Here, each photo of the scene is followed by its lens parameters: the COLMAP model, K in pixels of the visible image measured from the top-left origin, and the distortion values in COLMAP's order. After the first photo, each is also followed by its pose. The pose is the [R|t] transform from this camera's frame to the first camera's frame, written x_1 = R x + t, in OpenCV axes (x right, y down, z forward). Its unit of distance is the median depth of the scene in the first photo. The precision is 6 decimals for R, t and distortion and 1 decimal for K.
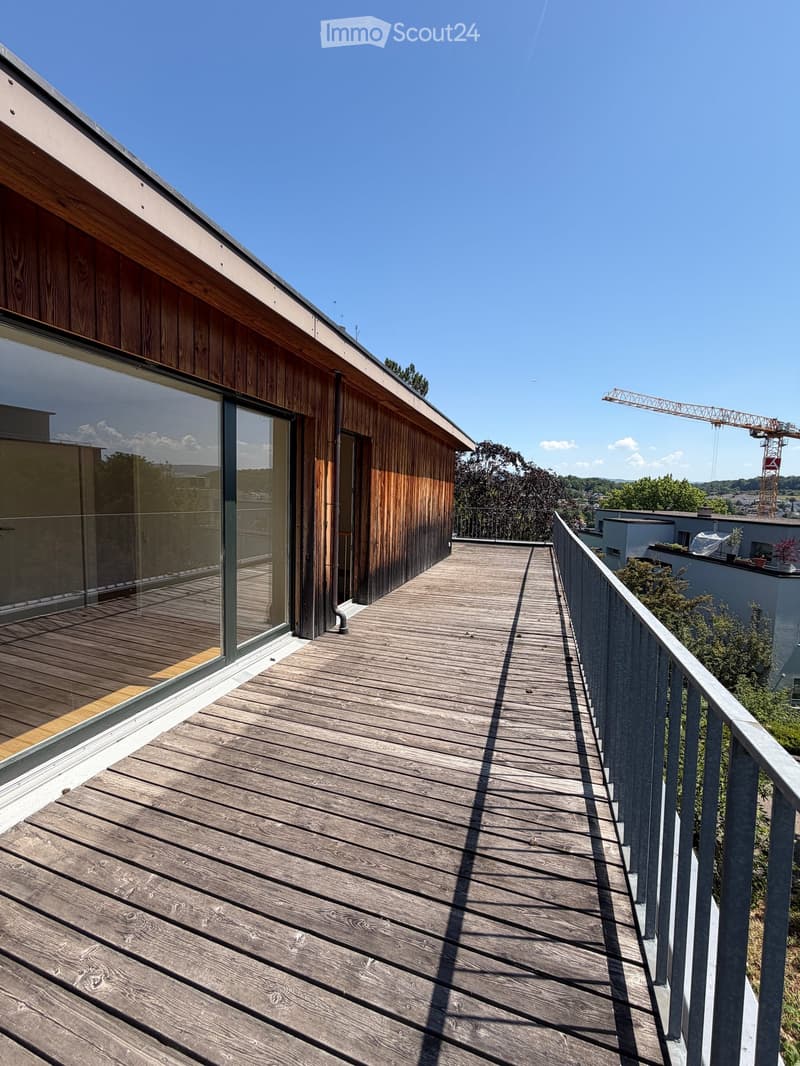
lens RADIAL K [[425.2, 0, 401.8], [0, 425.2, 528.5], [0, 0, 1]] dist [-0.001937, 0.000513]
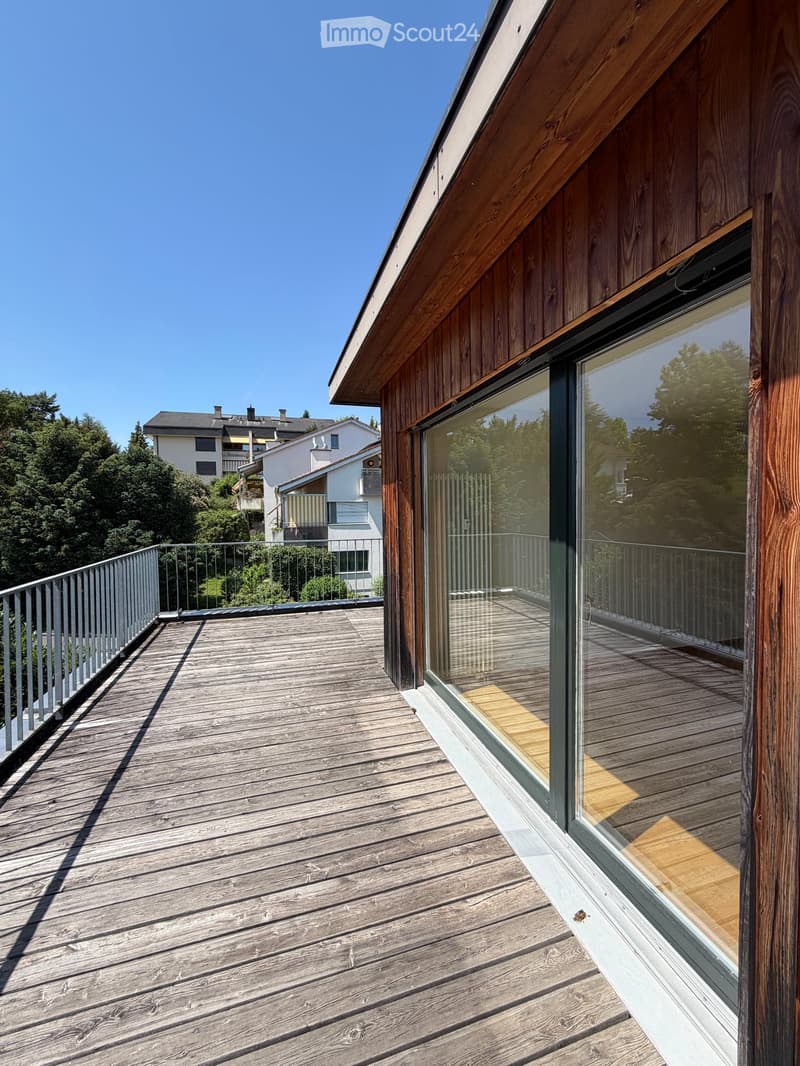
lens RADIAL K [[425.2, 0, 401.8], [0, 425.2, 528.5], [0, 0, 1]] dist [-0.001937, 0.000513]
pose [[-0.814961, 0.007857, -0.579462, 0.087379], [-0.057156, 0.993943, 0.093862, -0.108859], [0.576690, 0.109614, -0.809576, 1.179047]]
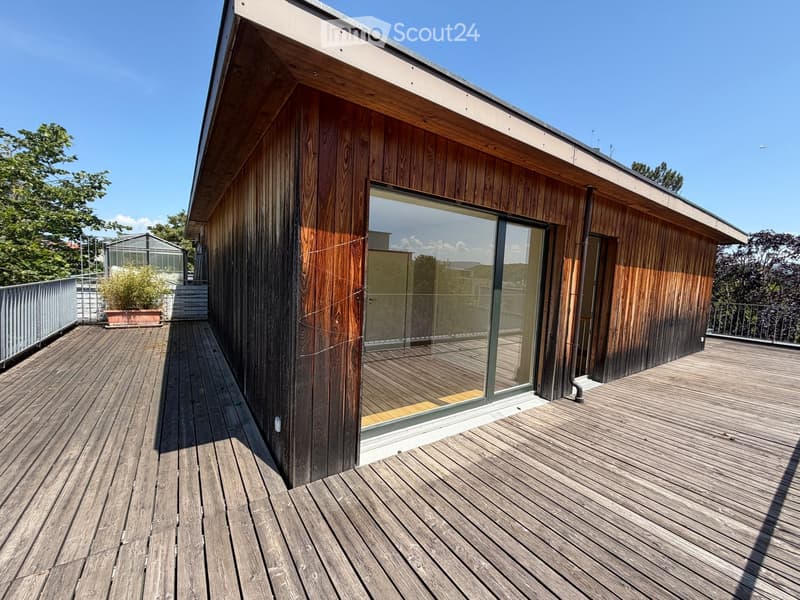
lens RADIAL K [[319.1, 0, 397.4], [0, 319.1, 299.9], [0, 0, 1]] dist [-0.001937, 0.000513]
pose [[0.793720, 0.056294, -0.605673, -0.018719], [-0.072610, 0.997357, -0.002454, -0.002527], [0.603934, 0.045926, 0.795710, -0.046056]]
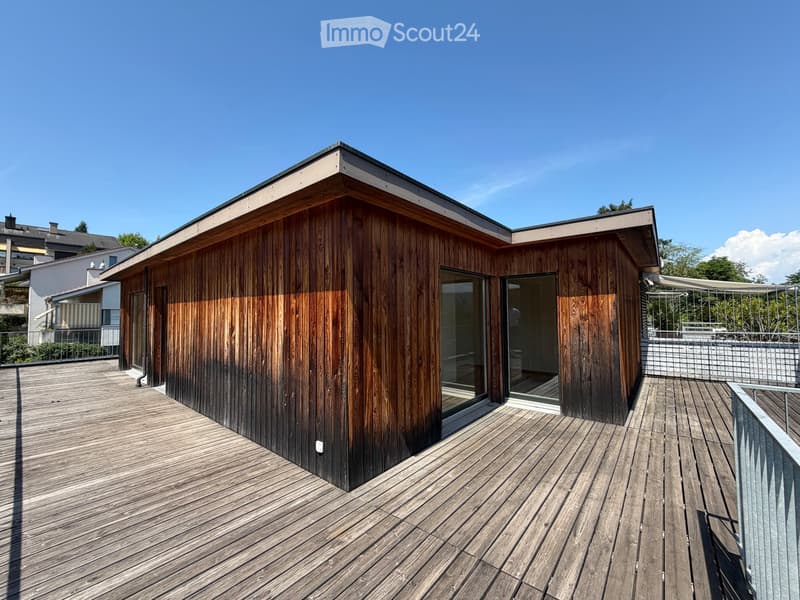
lens RADIAL K [[319.1, 0, 397.4], [0, 319.1, 299.9], [0, 0, 1]] dist [-0.001937, 0.000513]
pose [[-0.376415, -0.056525, -0.924725, 0.973850], [-0.073162, 0.996833, -0.031152, -0.254493], [0.923558, 0.055928, -0.379358, 3.156221]]
